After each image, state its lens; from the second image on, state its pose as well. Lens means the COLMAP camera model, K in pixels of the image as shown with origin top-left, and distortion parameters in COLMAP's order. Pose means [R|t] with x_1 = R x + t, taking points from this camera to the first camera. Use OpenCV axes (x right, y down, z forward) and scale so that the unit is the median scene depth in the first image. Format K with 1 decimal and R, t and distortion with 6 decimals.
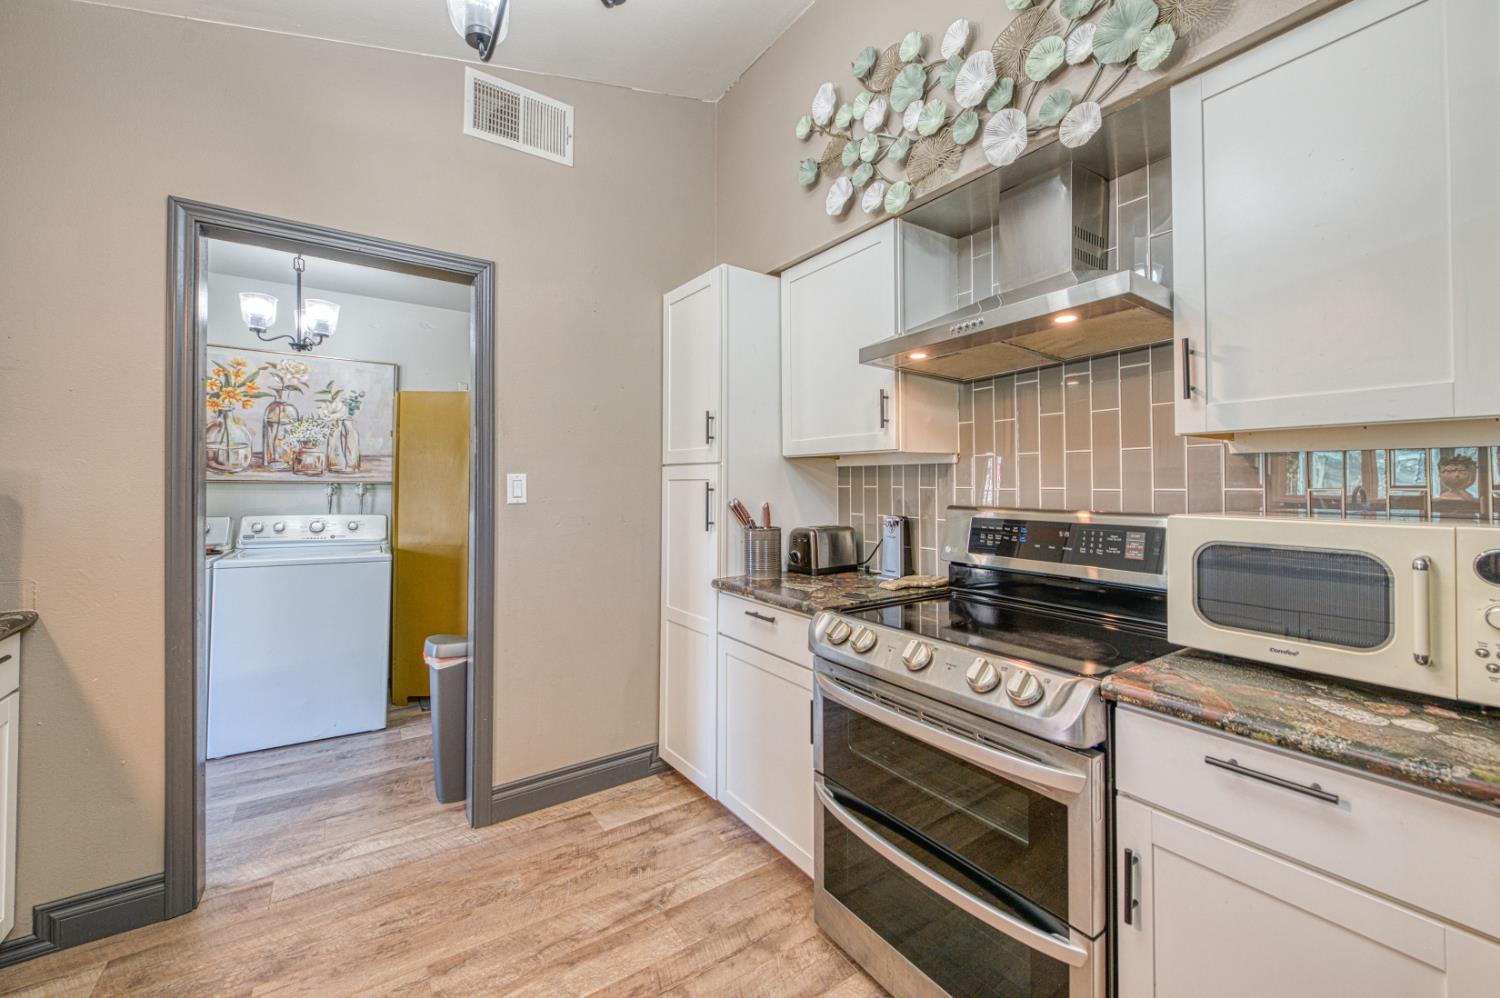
lens RADIAL K [[587.1, 0, 751.7], [0, 587.1, 475.4], [0, 0, 1]] dist [-0.001217, -0.000784]
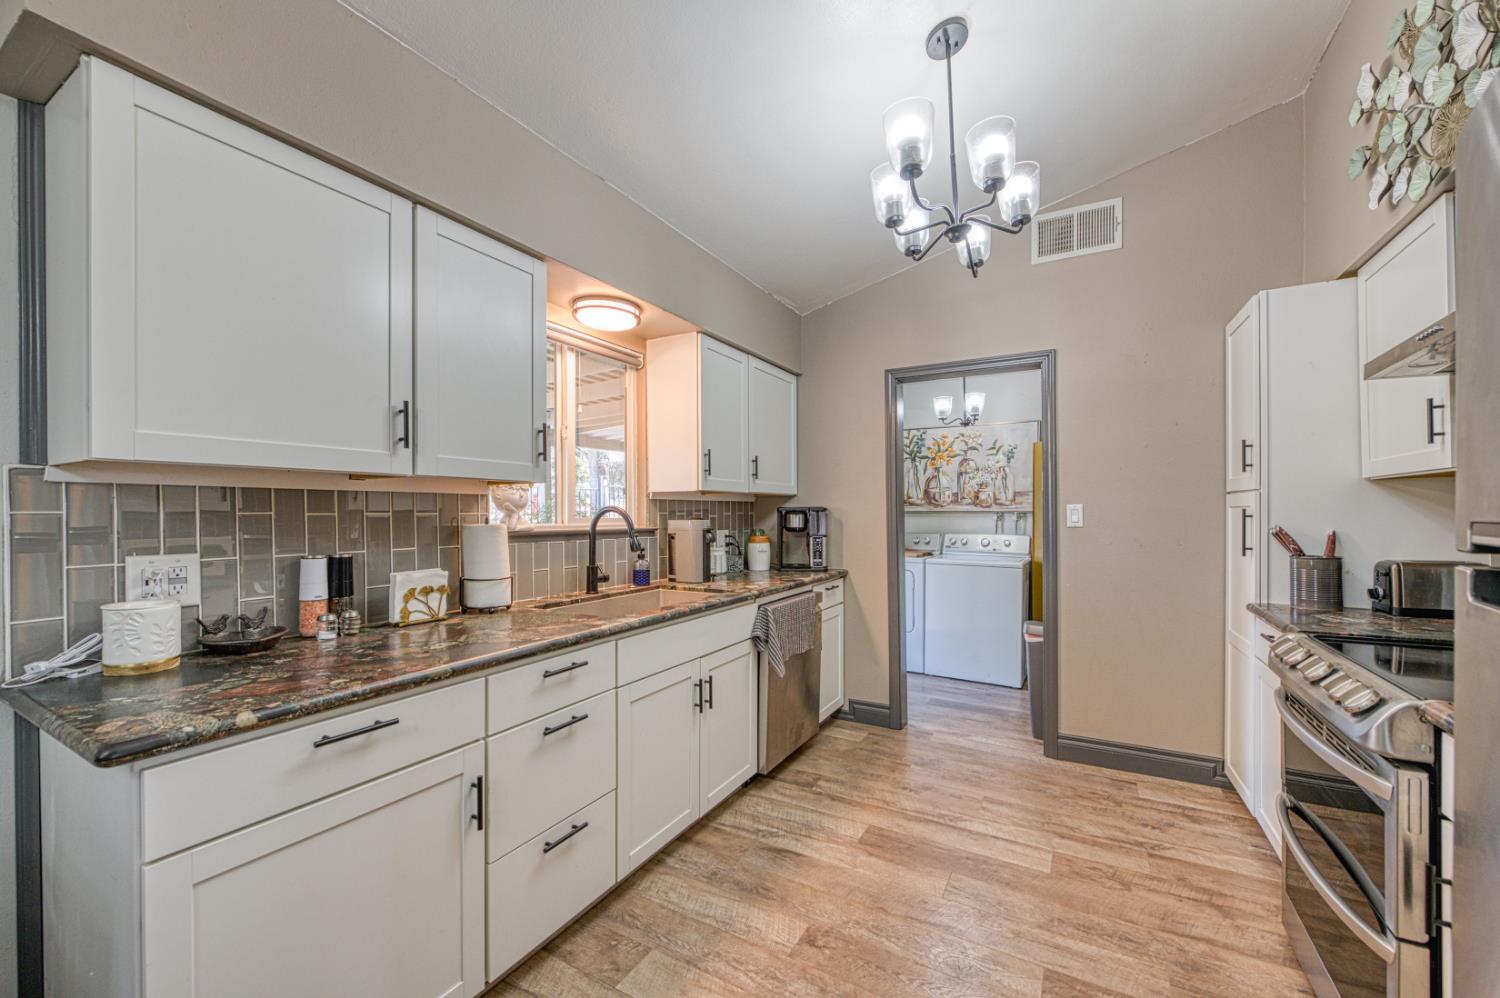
lens RADIAL K [[597.6, 0, 757.3], [0, 597.6, 526.6], [0, 0, 1]] dist [-0.020797, -0.000408]
pose [[0.440408, 0.013635, -0.897694, 0.444927], [0.020229, 0.999480, 0.025105, -0.000648], [0.897570, -0.029216, 0.439903, -0.210254]]
